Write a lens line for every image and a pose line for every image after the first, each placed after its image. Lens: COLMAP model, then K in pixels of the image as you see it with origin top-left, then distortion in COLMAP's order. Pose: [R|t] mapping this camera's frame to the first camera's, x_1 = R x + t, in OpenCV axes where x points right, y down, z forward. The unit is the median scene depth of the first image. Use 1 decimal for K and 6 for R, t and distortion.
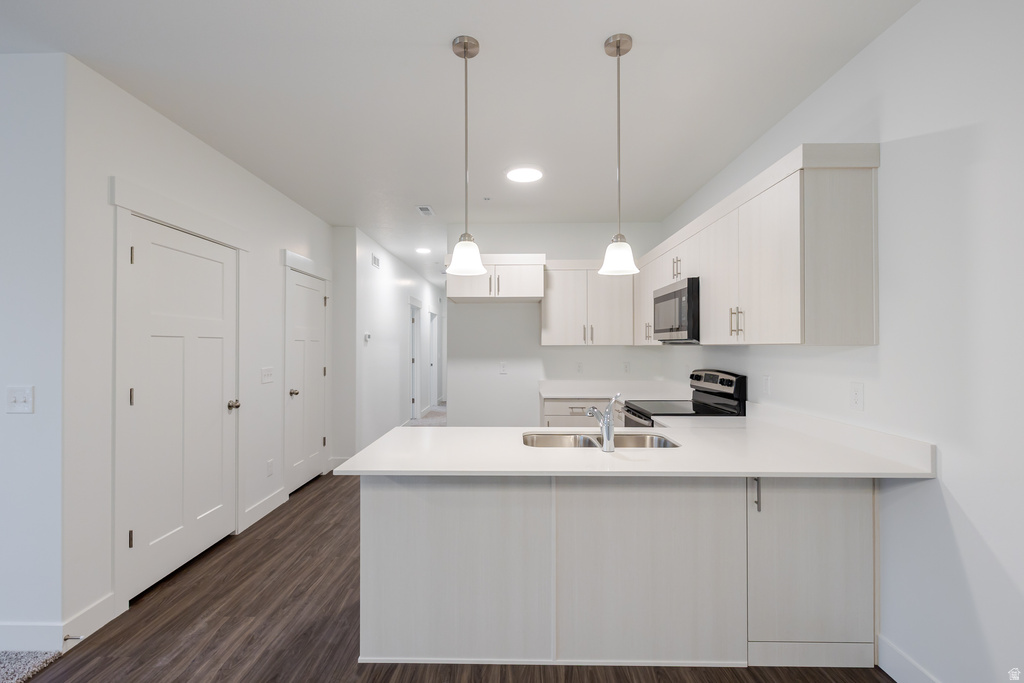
lens RADIAL K [[453.8, 0, 511.7], [0, 453.8, 336.5], [0, 0, 1]] dist [-0.000696, -0.000177]
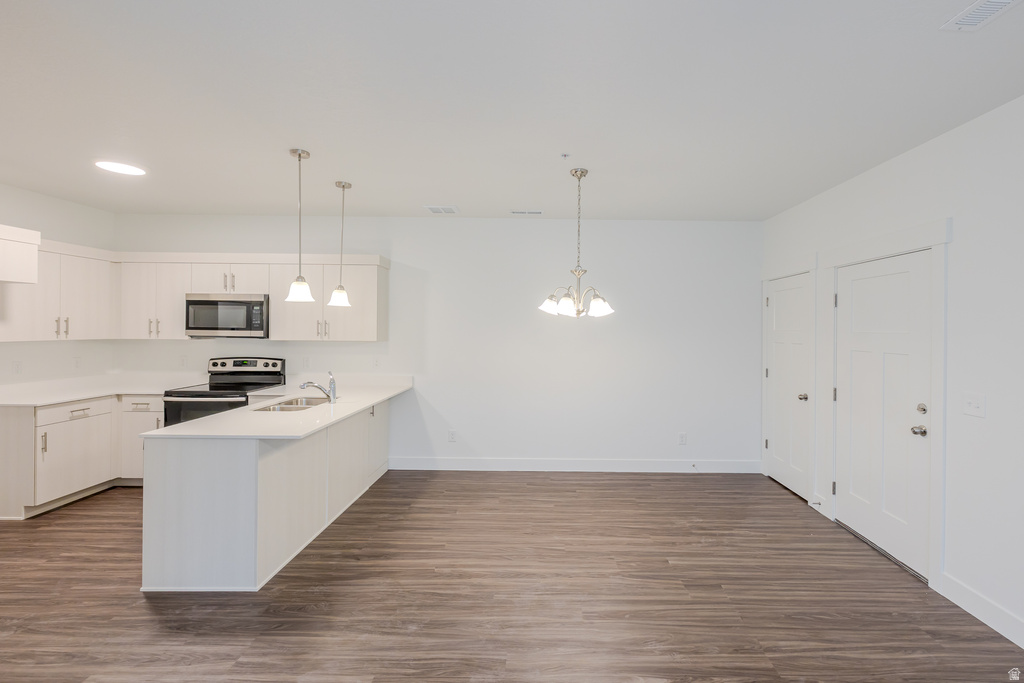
lens RADIAL K [[444.7, 0, 544.7], [0, 444.7, 312.4], [0, 0, 1]] dist [-0.000767, -0.001019]
pose [[-0.019703, 0.034001, 0.999228, -1.056191], [-0.031079, 0.998918, -0.034604, -0.050352], [-0.999323, -0.031737, -0.018625, 0.128623]]
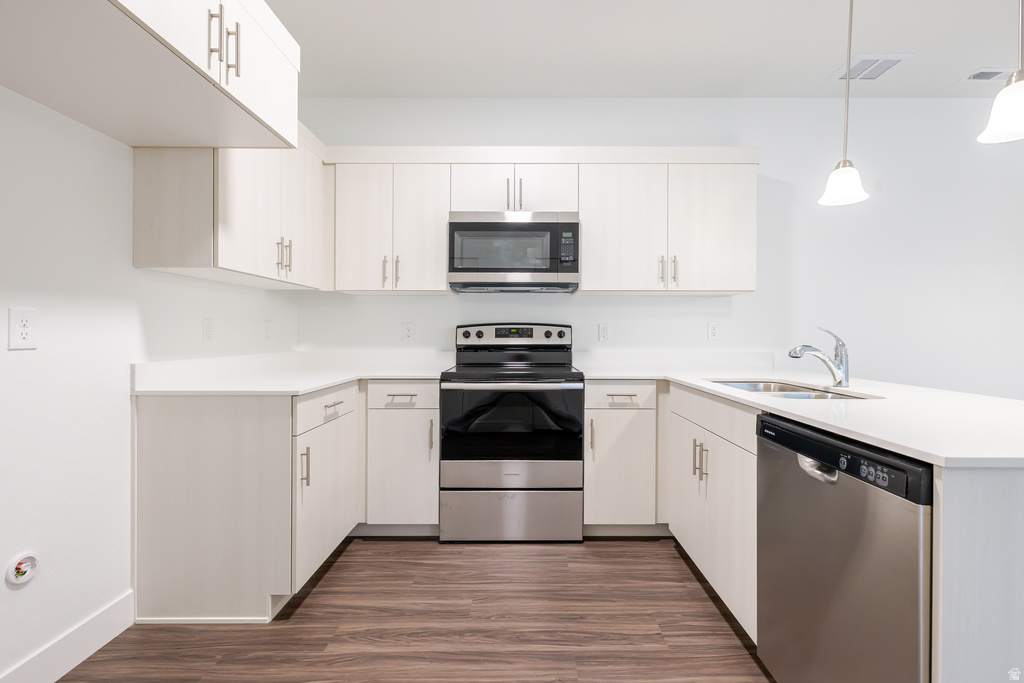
lens RADIAL K [[448.2, 0, 516.5], [0, 448.2, 320.6], [0, 0, 1]] dist [0.001487, -0.000094]
pose [[-0.004879, 0.028685, 0.999577, -0.467475], [-0.022921, 0.999323, -0.028790, 0.105232], [-0.999725, -0.023052, -0.004218, 1.117710]]
